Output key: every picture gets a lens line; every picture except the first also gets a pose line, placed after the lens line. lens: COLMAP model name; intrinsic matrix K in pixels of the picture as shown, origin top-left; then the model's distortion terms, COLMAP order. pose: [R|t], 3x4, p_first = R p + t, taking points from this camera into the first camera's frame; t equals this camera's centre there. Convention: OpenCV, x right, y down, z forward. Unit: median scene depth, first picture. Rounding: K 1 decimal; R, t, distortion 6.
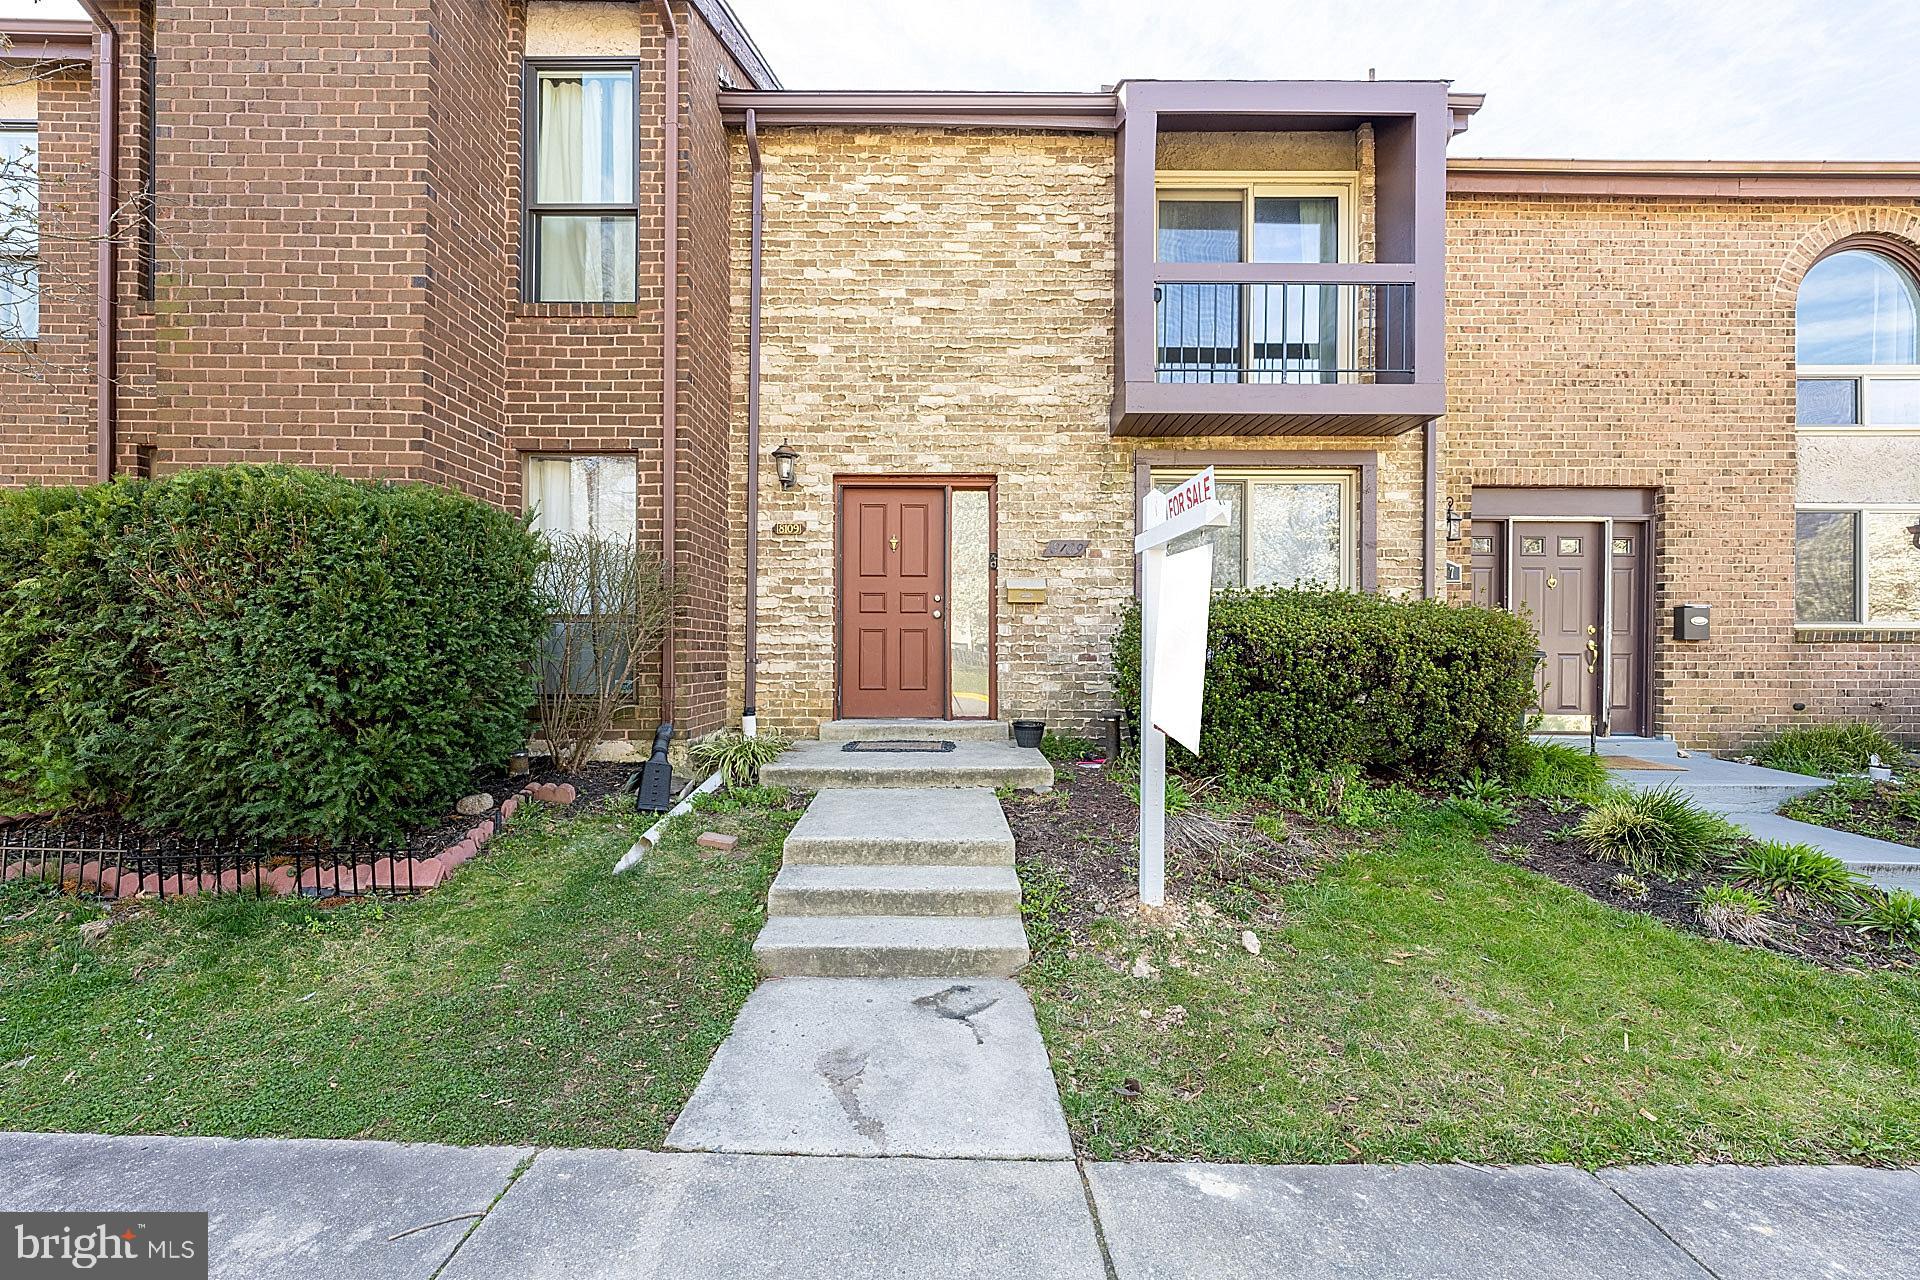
lens RADIAL K [[762.1, 0, 949.9], [0, 762.1, 639.8], [0, 0, 1]] dist [-0.001584, 0.000151]
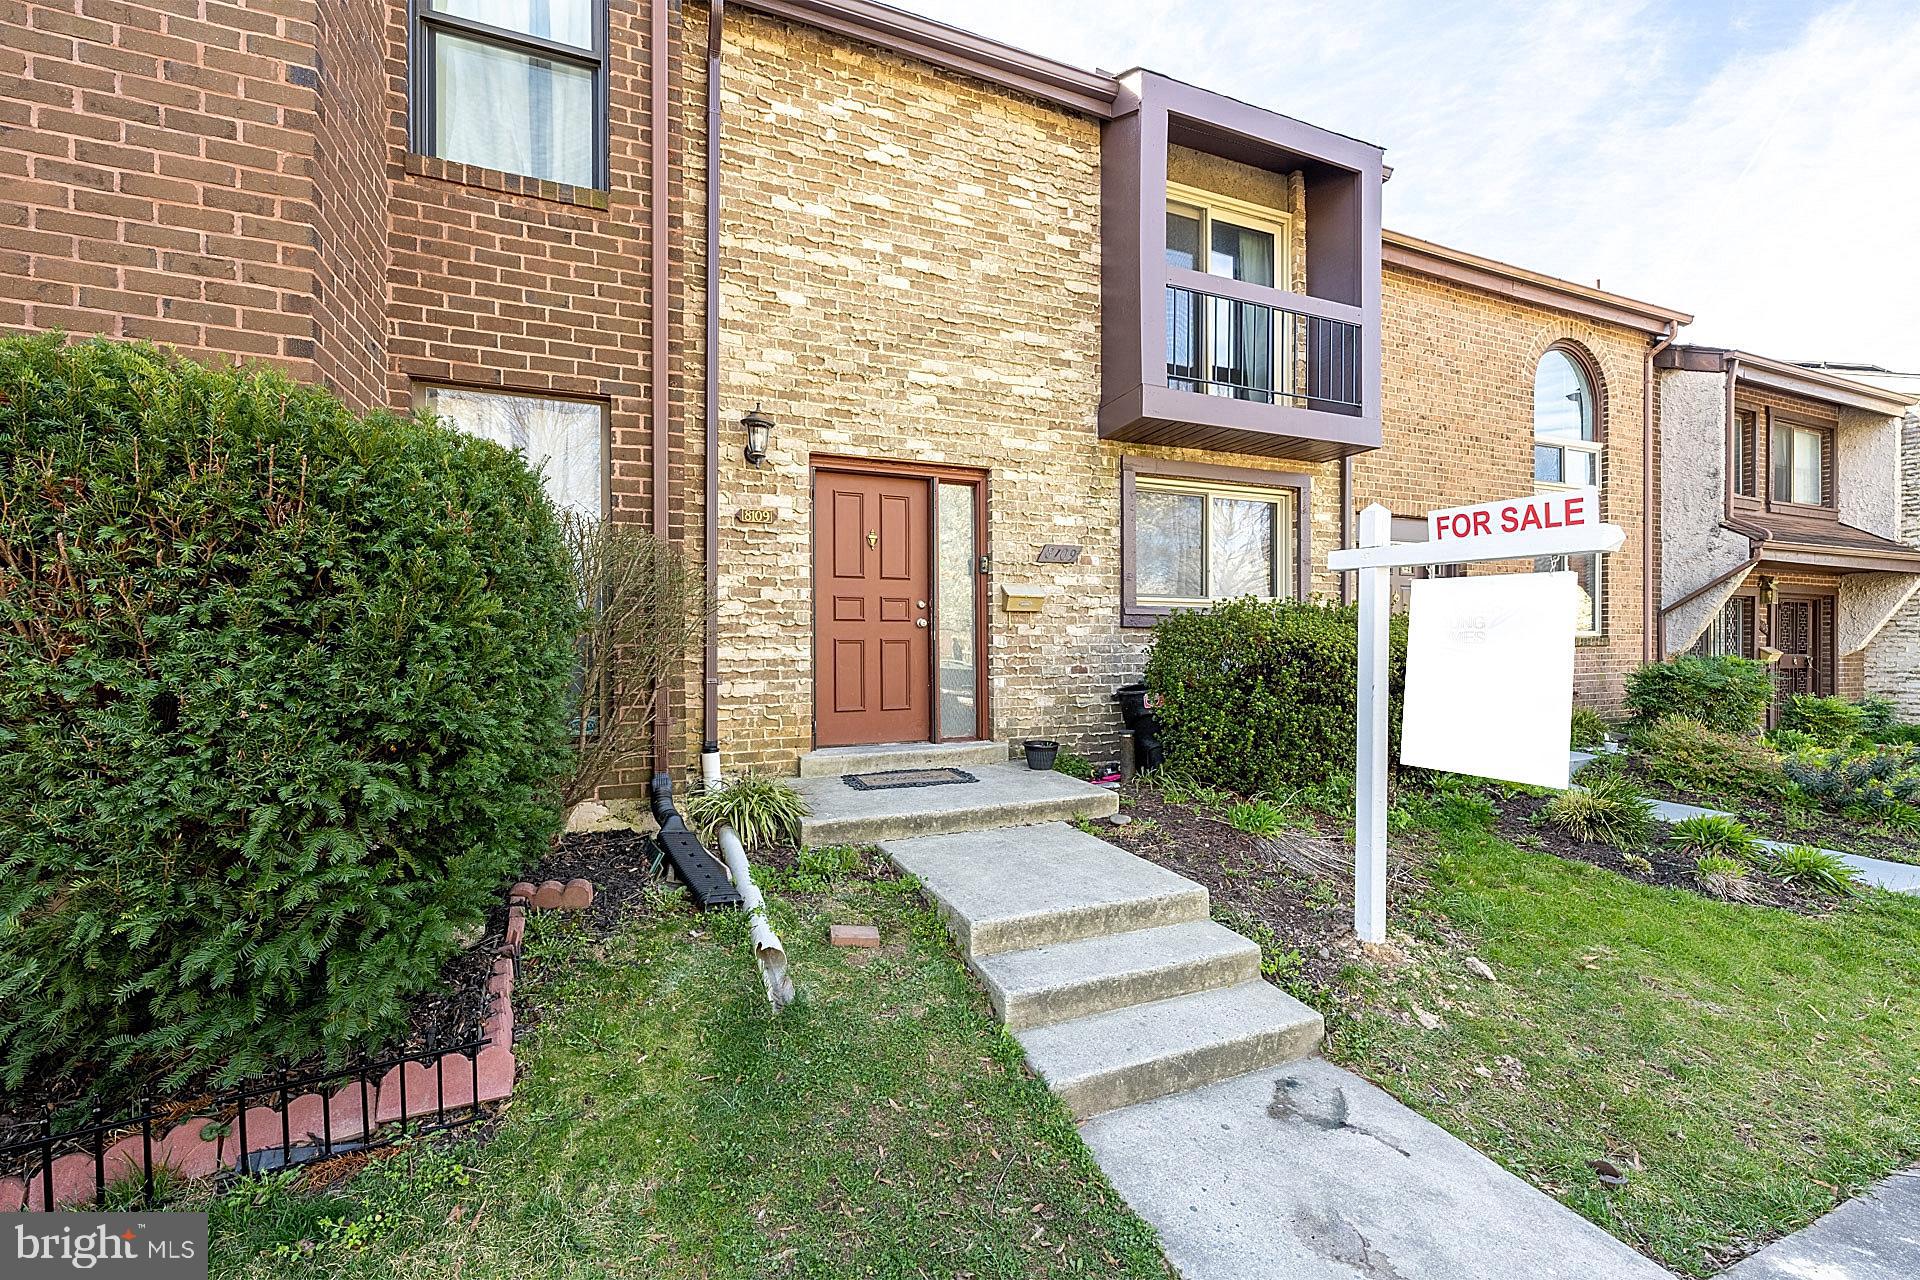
lens RADIAL K [[762.1, 0, 959.9], [0, 762.1, 641.4], [0, 0, 1]] dist [-0.001584, 0.000151]
pose [[0.928374, -0.004469, 0.371620, -0.312936], [0.001894, 0.999972, 0.007296, -0.019224], [-0.371642, -0.006070, 0.928356, 0.174880]]
